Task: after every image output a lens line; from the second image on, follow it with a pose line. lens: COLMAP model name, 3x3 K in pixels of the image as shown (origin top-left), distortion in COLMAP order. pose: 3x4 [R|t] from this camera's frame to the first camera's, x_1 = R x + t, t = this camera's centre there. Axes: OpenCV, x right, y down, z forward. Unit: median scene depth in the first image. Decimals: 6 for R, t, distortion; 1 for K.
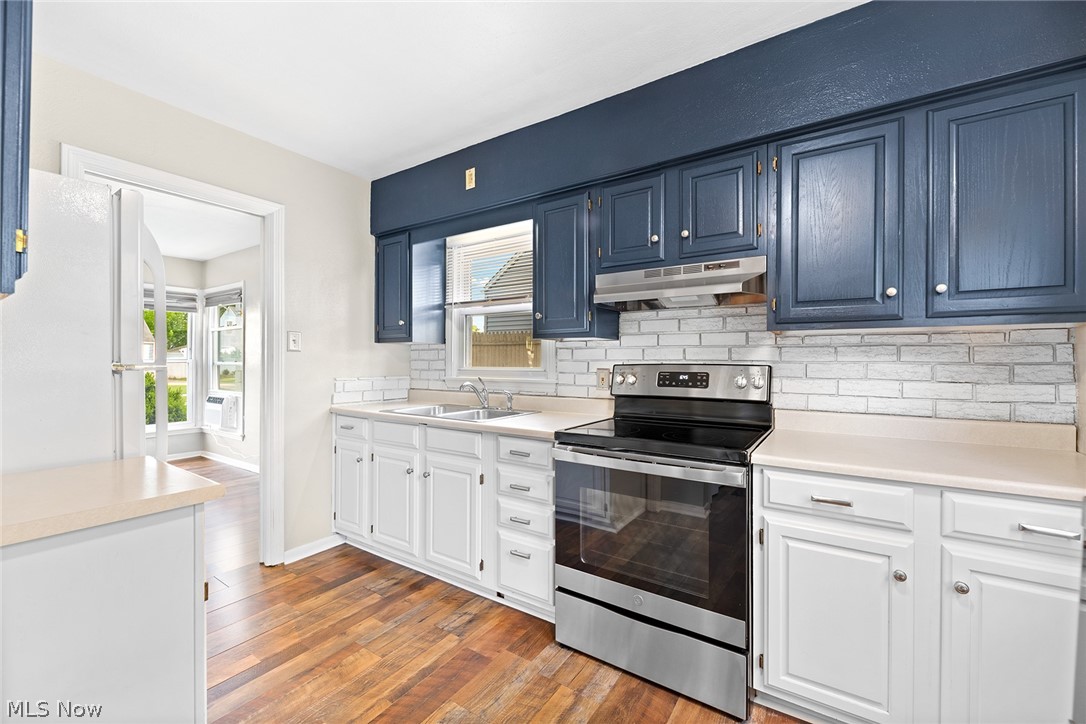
lens RADIAL K [[438.5, 0, 553.3], [0, 438.5, 356.6], [0, 0, 1]] dist [0.001581, -0.000639]
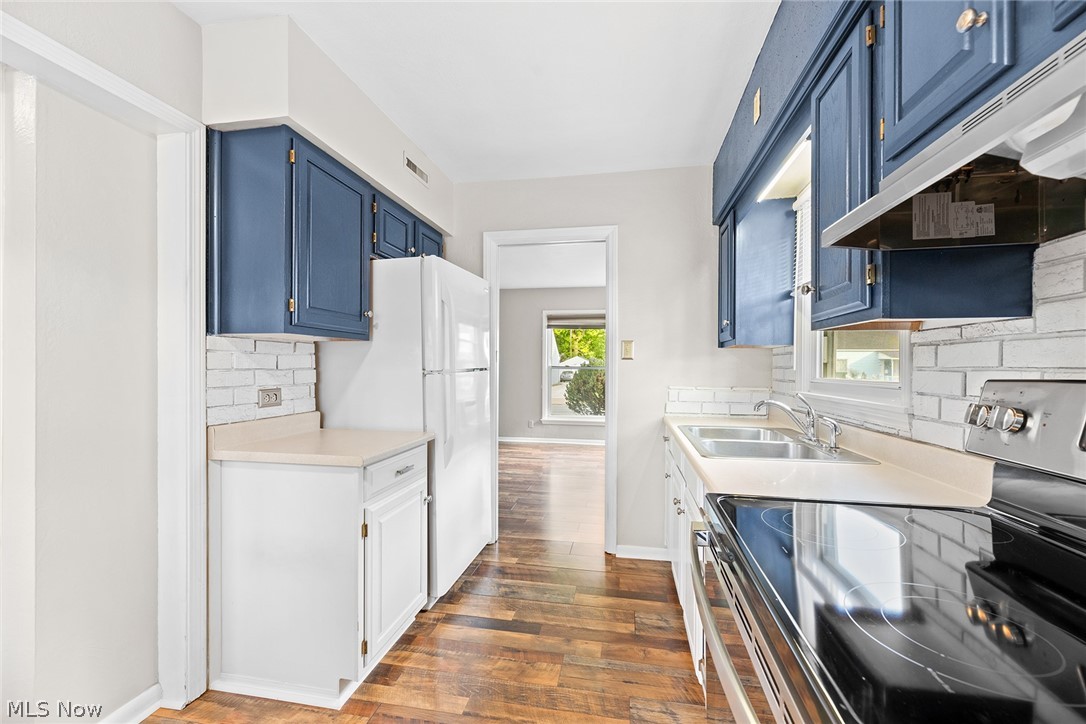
lens RADIAL K [[438.5, 0, 549.1], [0, 438.5, 365.6], [0, 0, 1]] dist [0.001581, -0.000639]
pose [[0.388280, -0.003922, -0.921533, 0.342347], [0.007861, 0.999969, -0.000944, 0.002454], [0.921508, -0.006877, 0.388299, 0.456109]]
